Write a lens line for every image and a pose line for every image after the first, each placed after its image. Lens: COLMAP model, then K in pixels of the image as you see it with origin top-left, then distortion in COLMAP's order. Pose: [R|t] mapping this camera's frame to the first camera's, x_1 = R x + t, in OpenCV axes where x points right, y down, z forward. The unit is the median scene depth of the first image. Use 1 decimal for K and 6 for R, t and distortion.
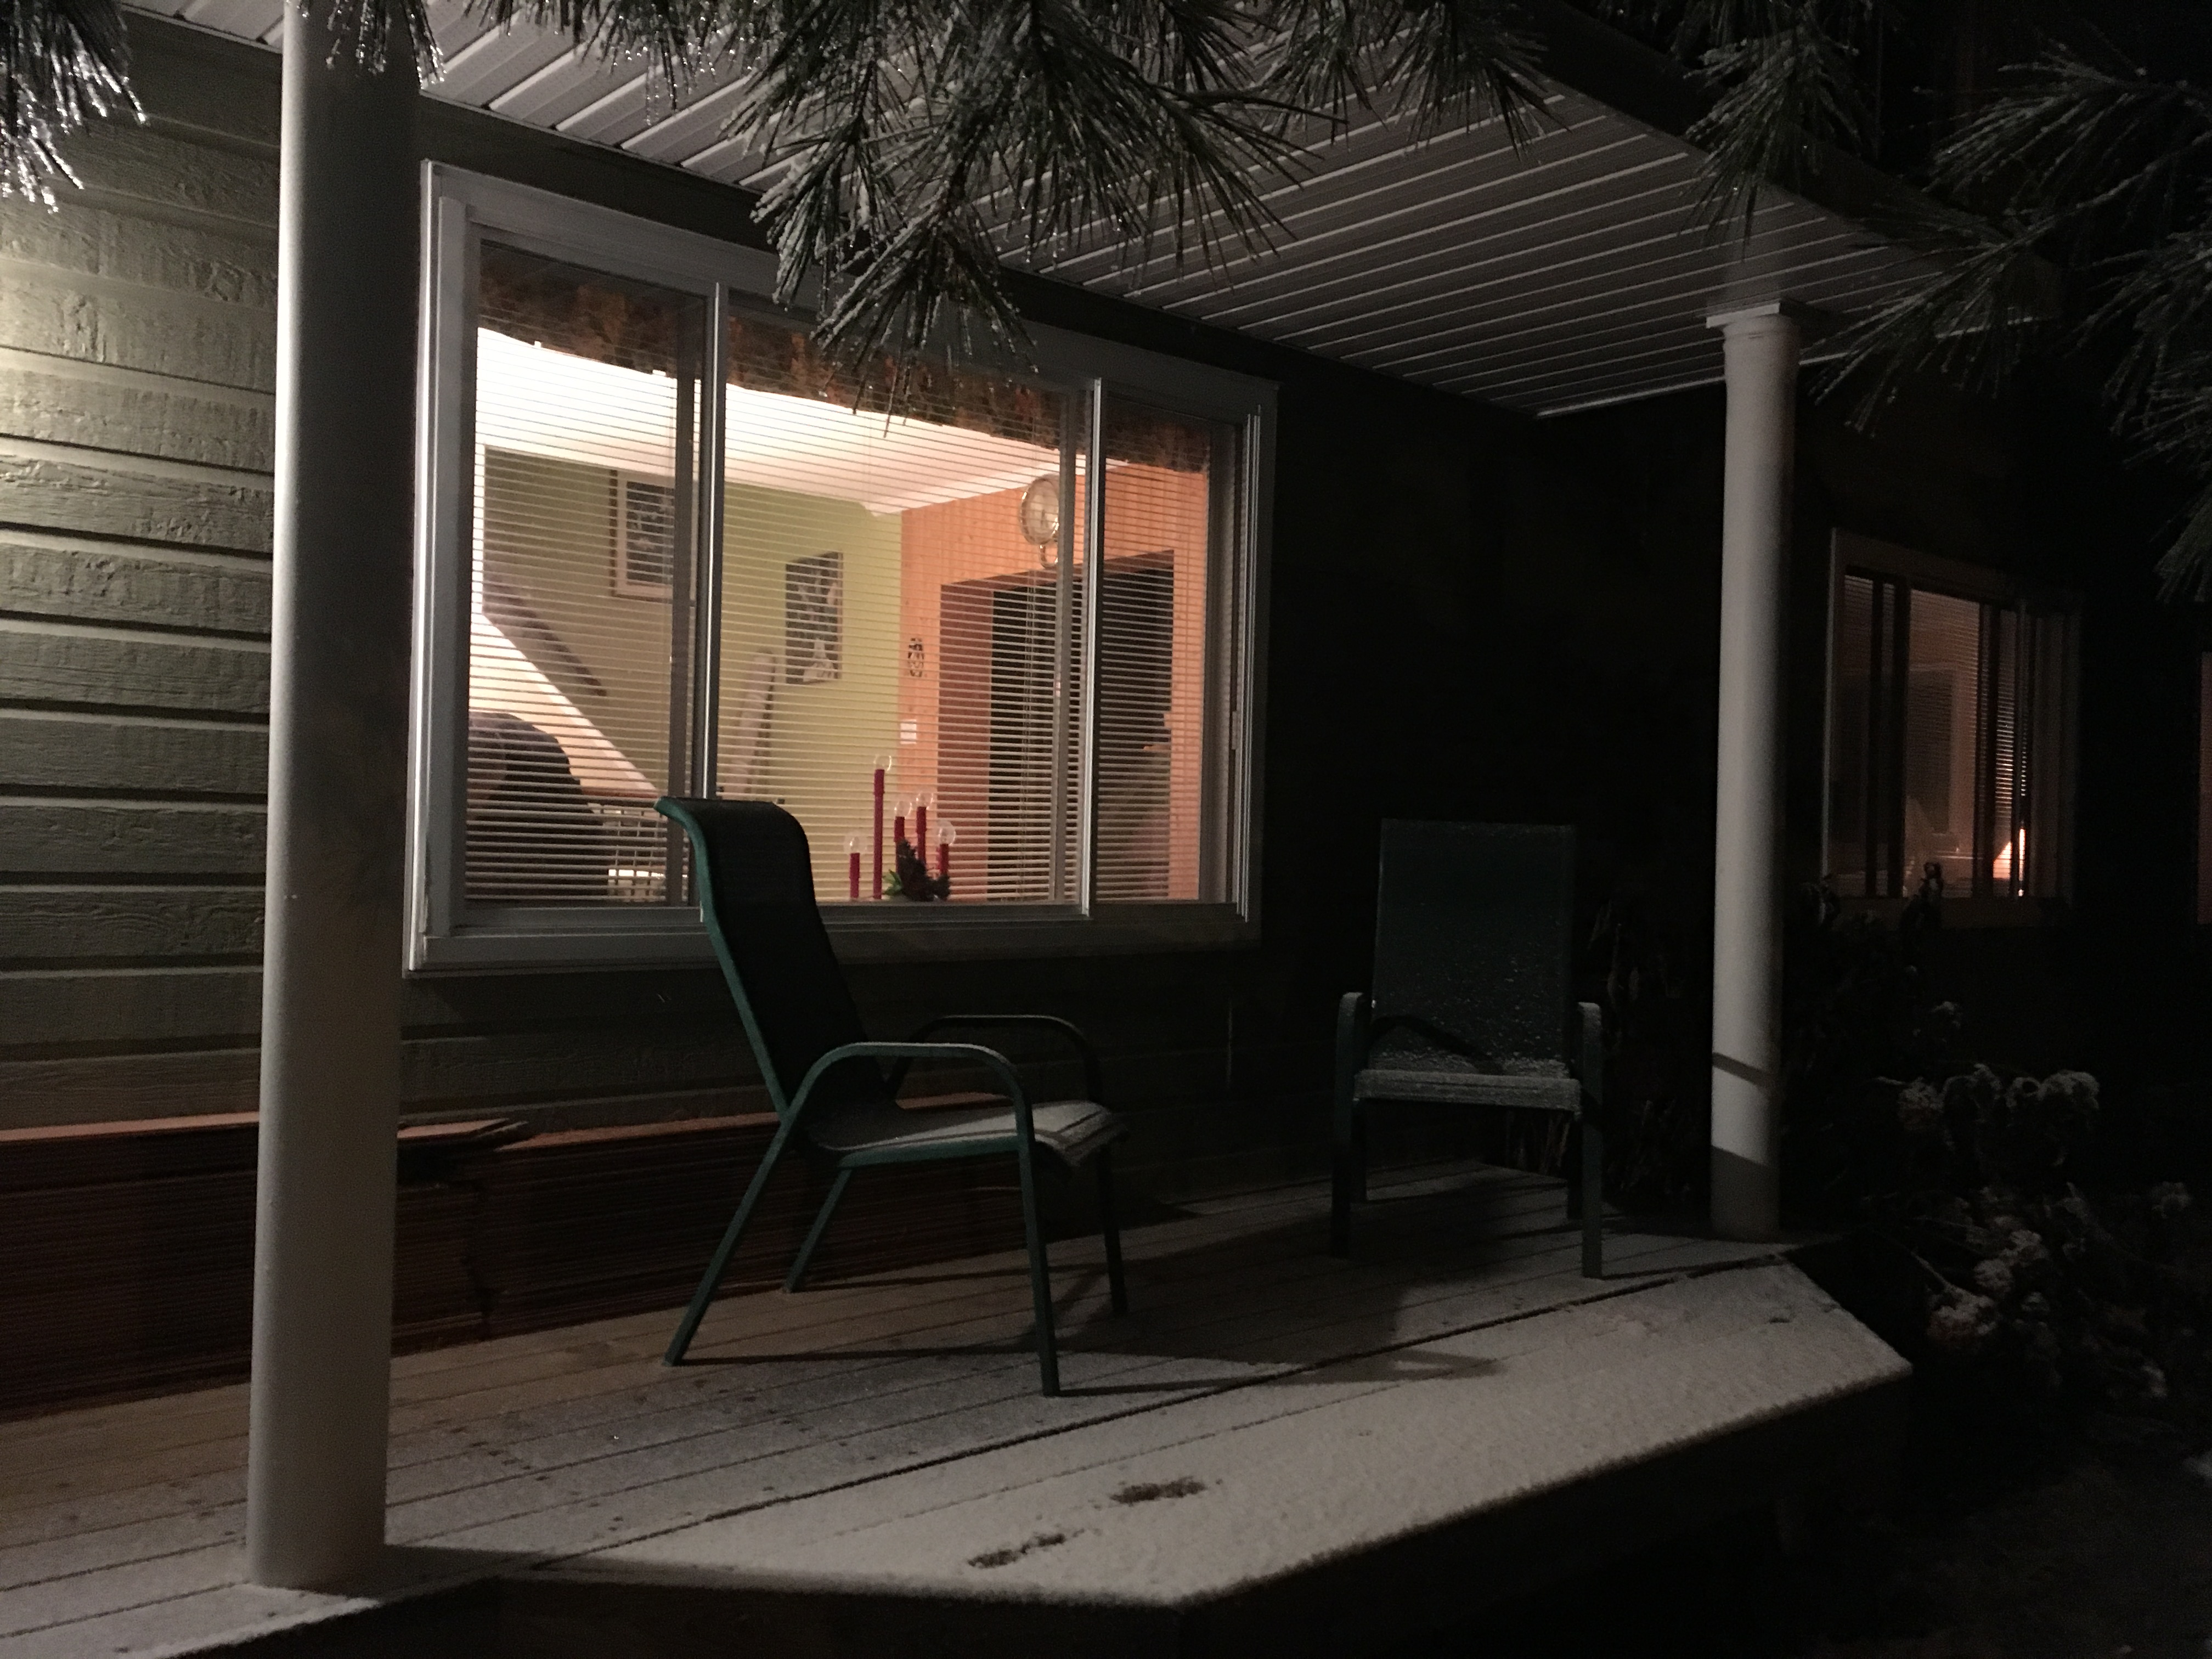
lens RADIAL K [[1880.9, 0, 1104.6], [0, 1880.9, 826.9], [0, 0, 1]] dist [0.029020, -0.007396]
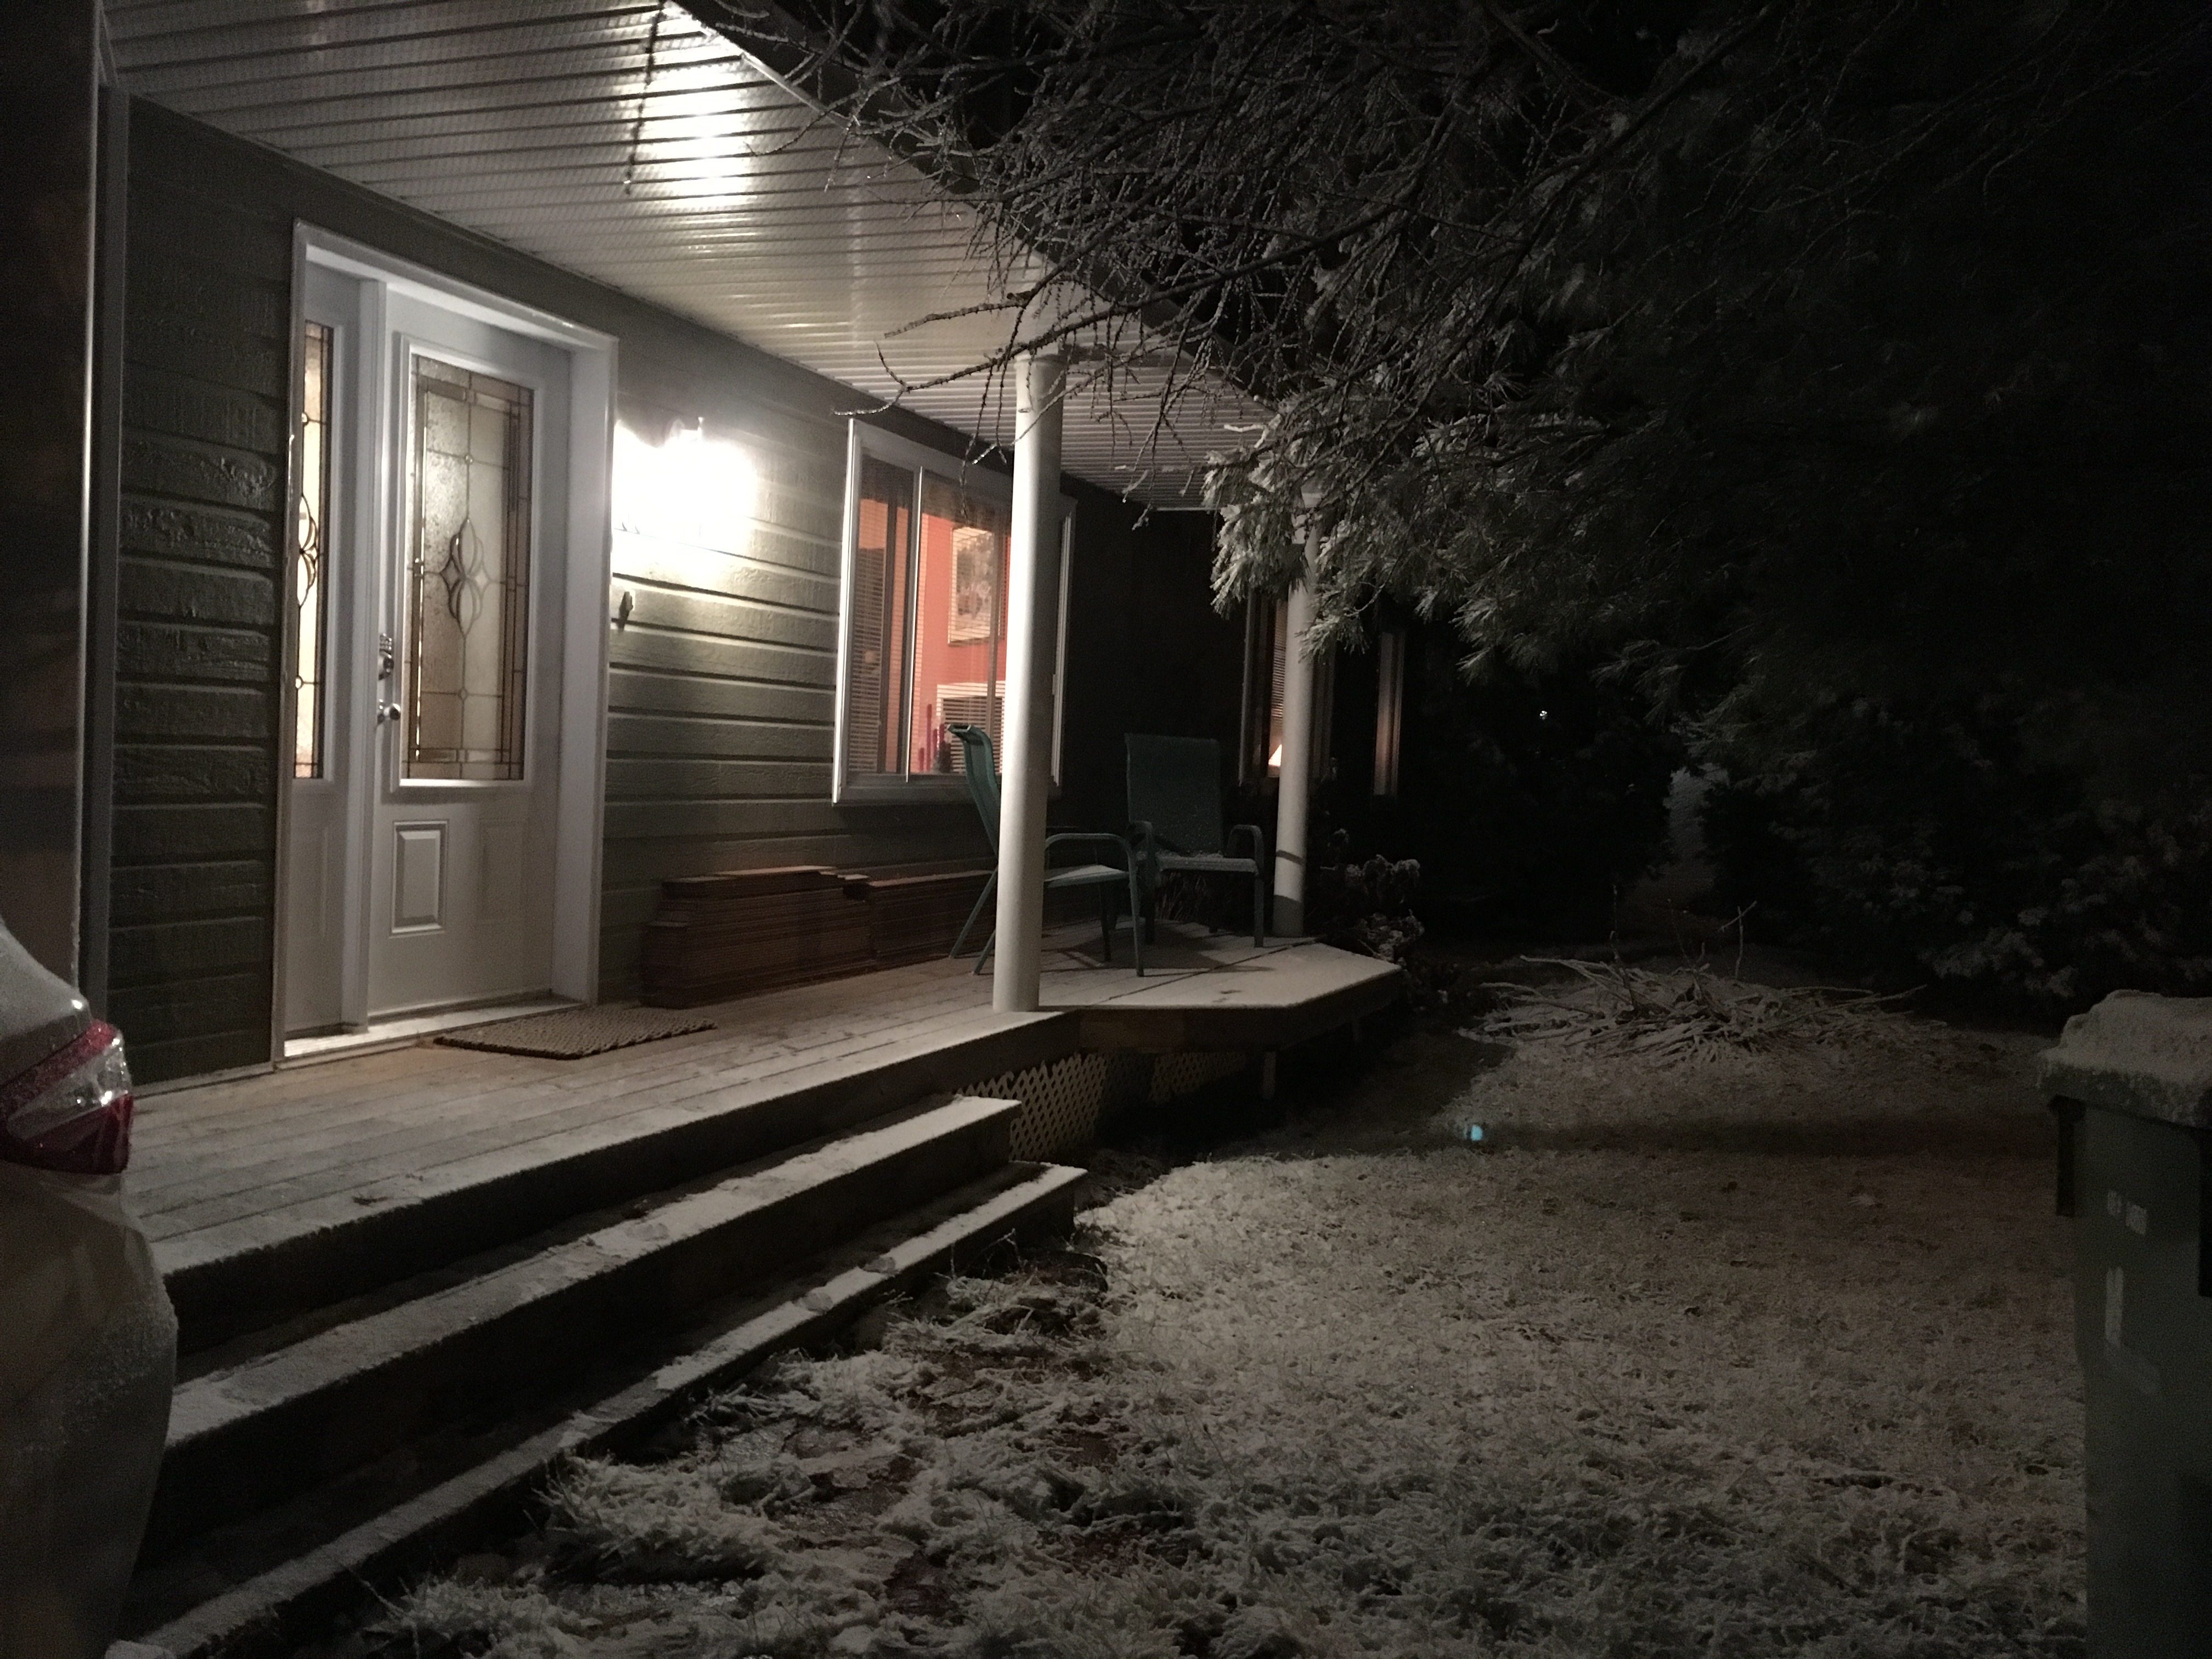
lens RADIAL K [[1880.9, 0, 1107.5], [0, 1880.9, 831.0], [0, 0, 1]] dist [0.029020, -0.007396]
pose [[0.892331, -0.005205, 0.451351, -0.873988], [-0.023419, 0.998053, 0.057809, -0.018279], [-0.450773, -0.062155, 0.890472, -0.848878]]
